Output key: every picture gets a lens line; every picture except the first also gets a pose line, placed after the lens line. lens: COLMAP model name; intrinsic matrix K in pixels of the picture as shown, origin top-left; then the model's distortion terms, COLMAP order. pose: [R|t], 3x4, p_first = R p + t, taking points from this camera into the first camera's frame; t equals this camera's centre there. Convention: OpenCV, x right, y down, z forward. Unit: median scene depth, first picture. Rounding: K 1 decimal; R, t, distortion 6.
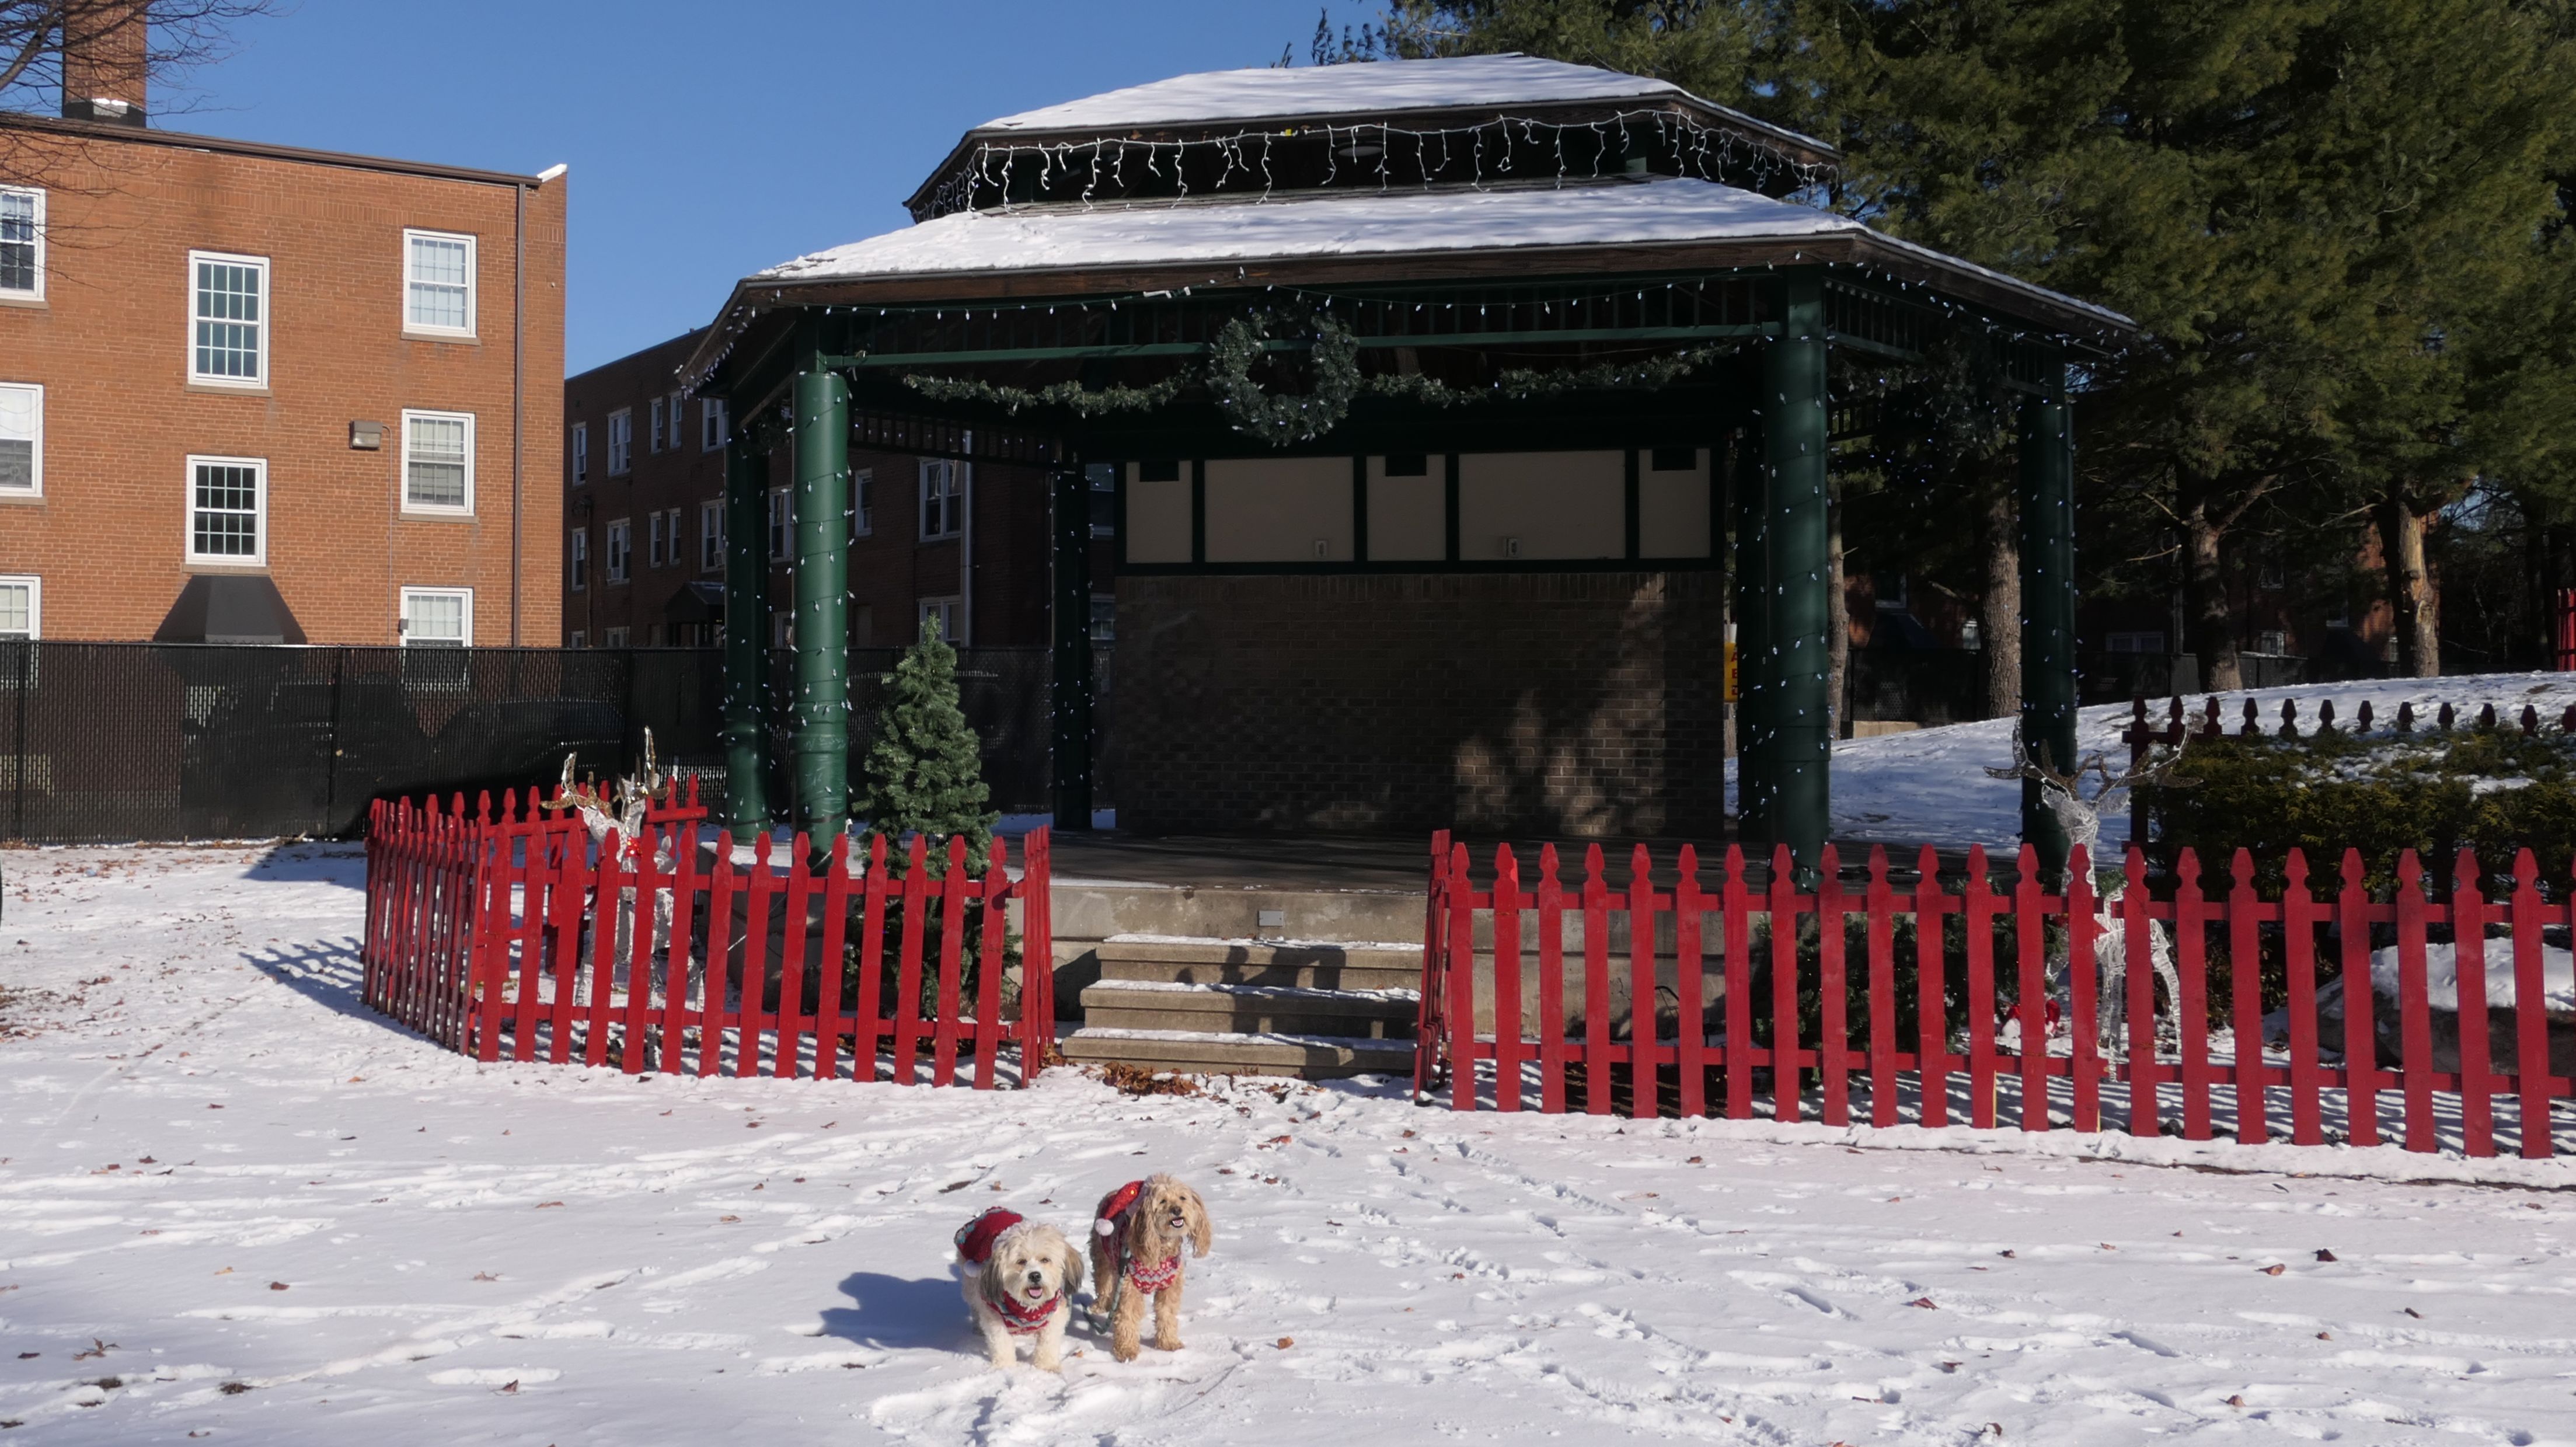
lens RADIAL K [[1980.7, 0, 1288.0], [0, 1980.7, 723.5], [0, 0, 1]] dist [-0.007639, -0.002980]
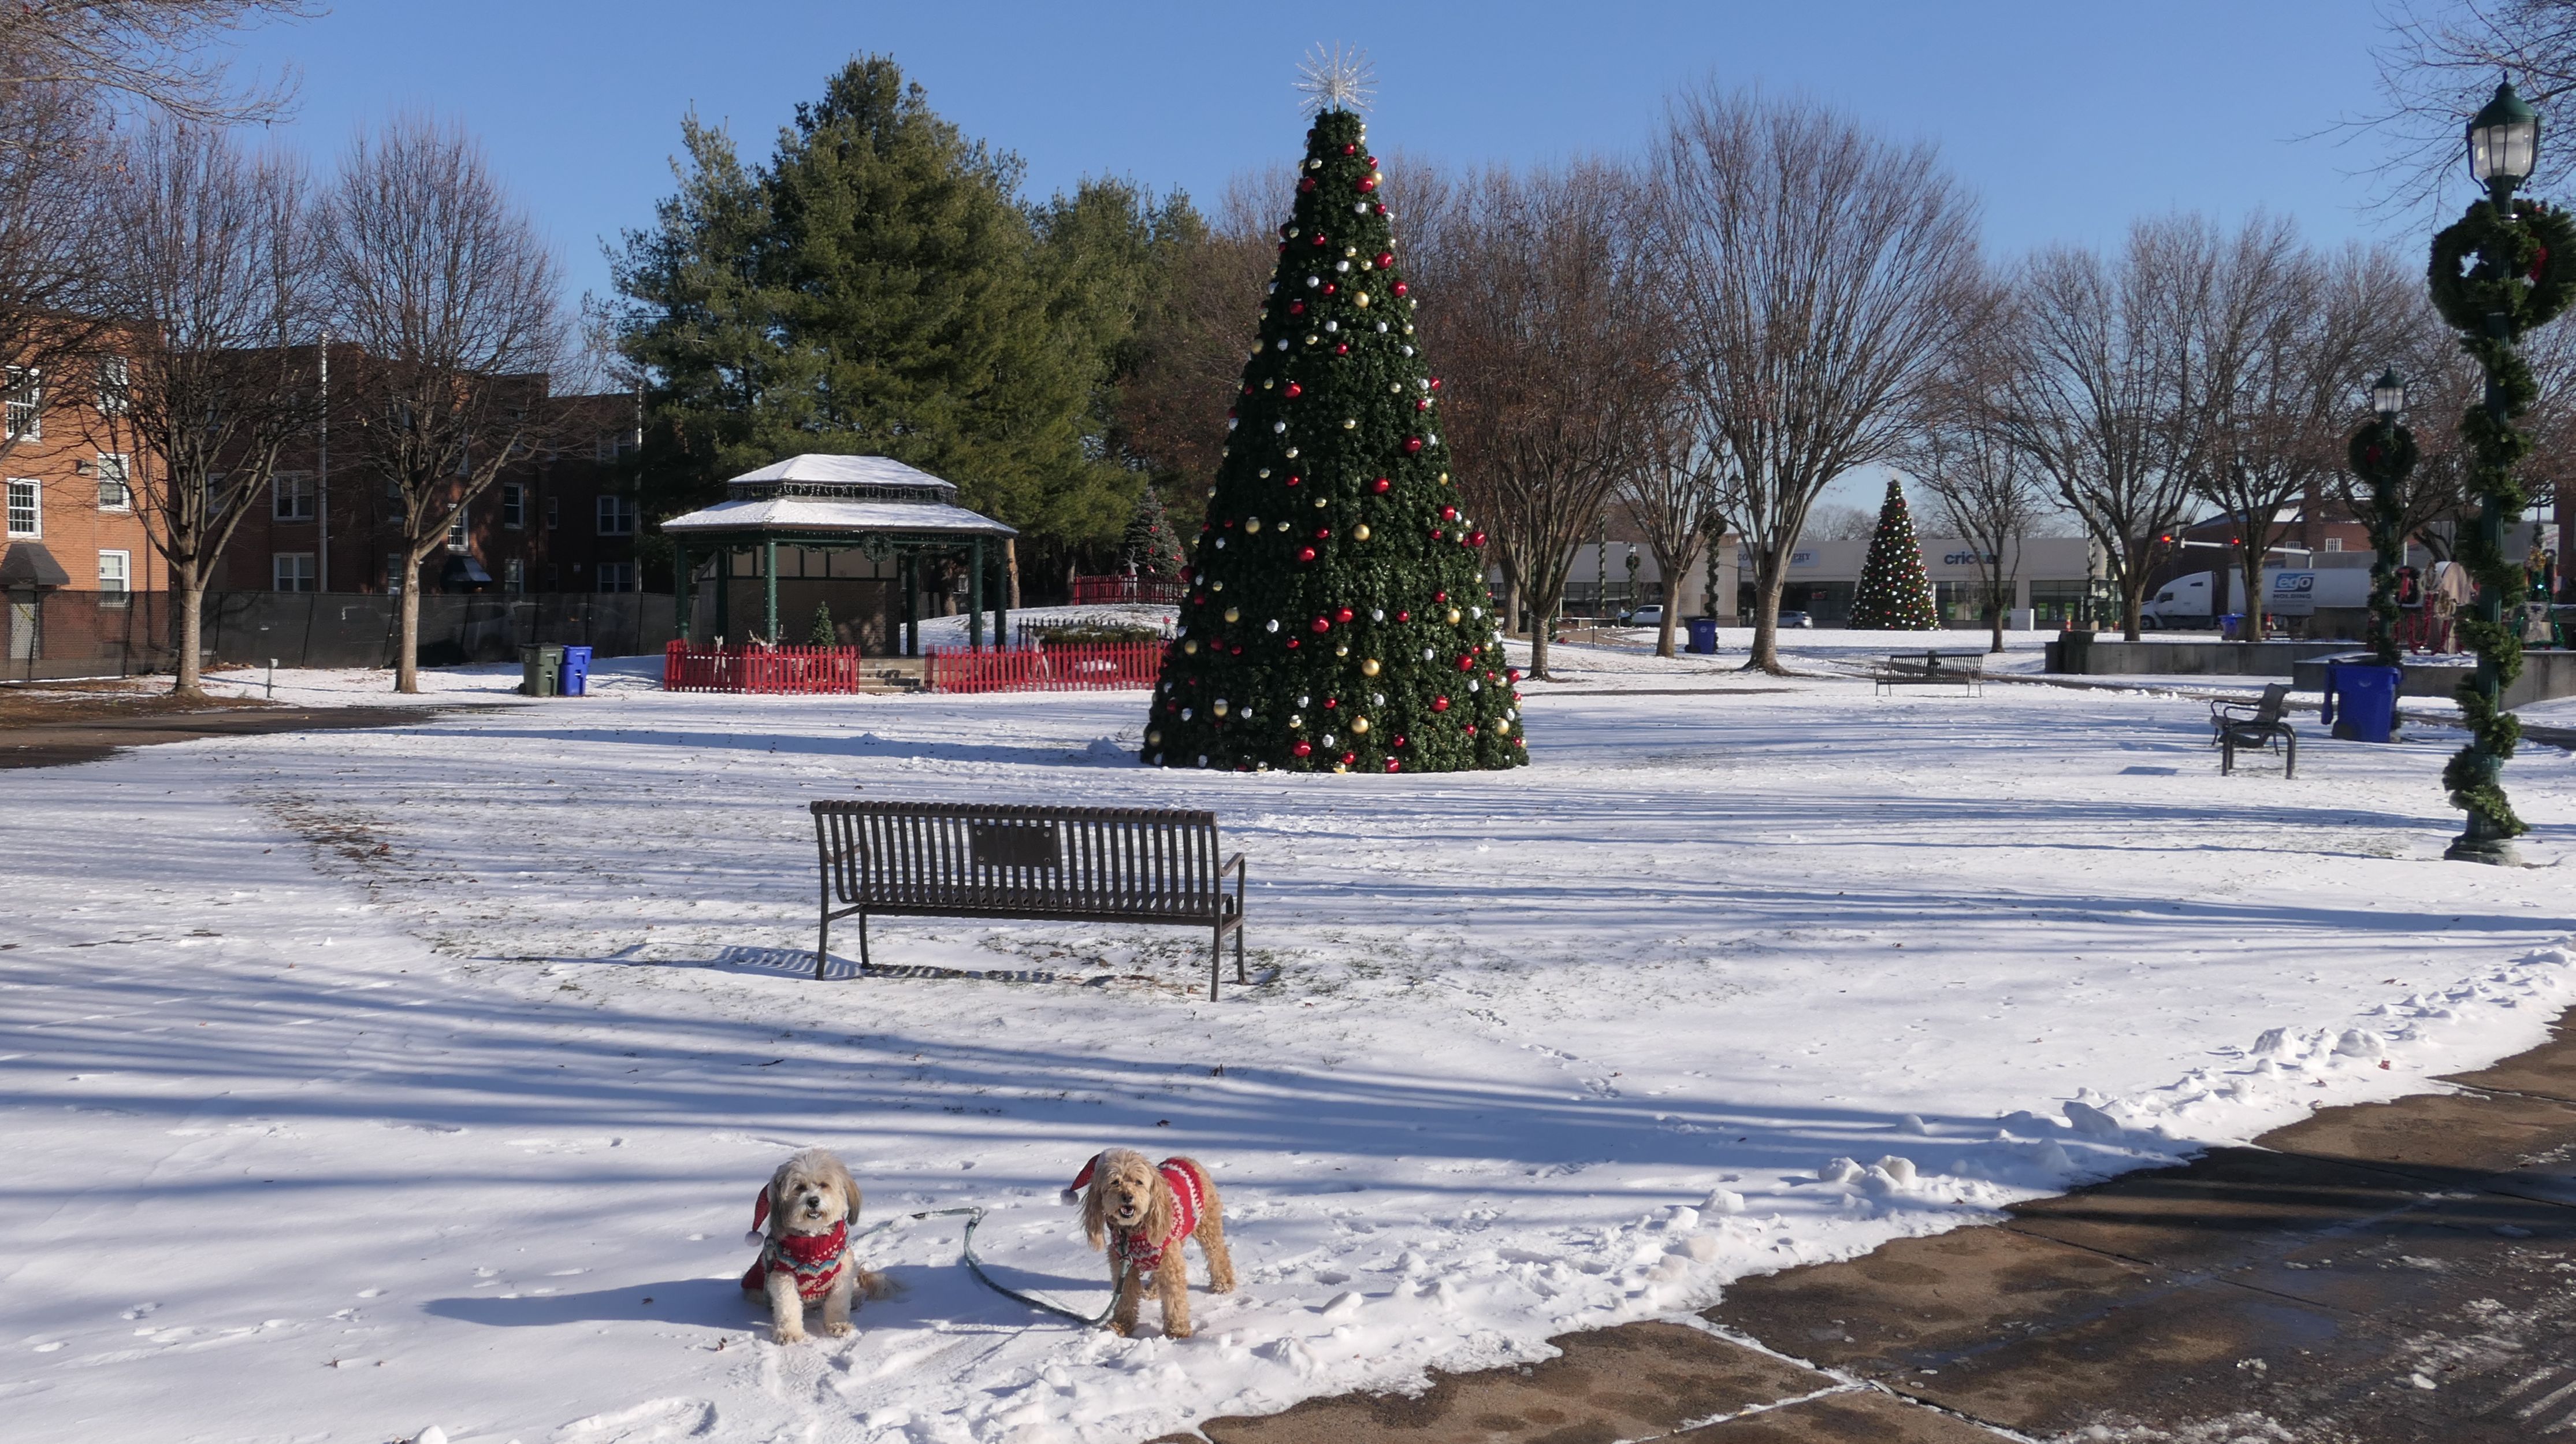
lens RADIAL K [[1981.0, 0, 1288.0], [0, 1981.0, 722.0], [0, 0, 1]] dist [-0.007639, -0.002980]
pose [[0.757555, -0.026533, 0.652232, -0.844375], [-0.000275, 0.999160, 0.040967, 0.015064], [-0.652771, -0.031214, 0.756912, -1.151954]]
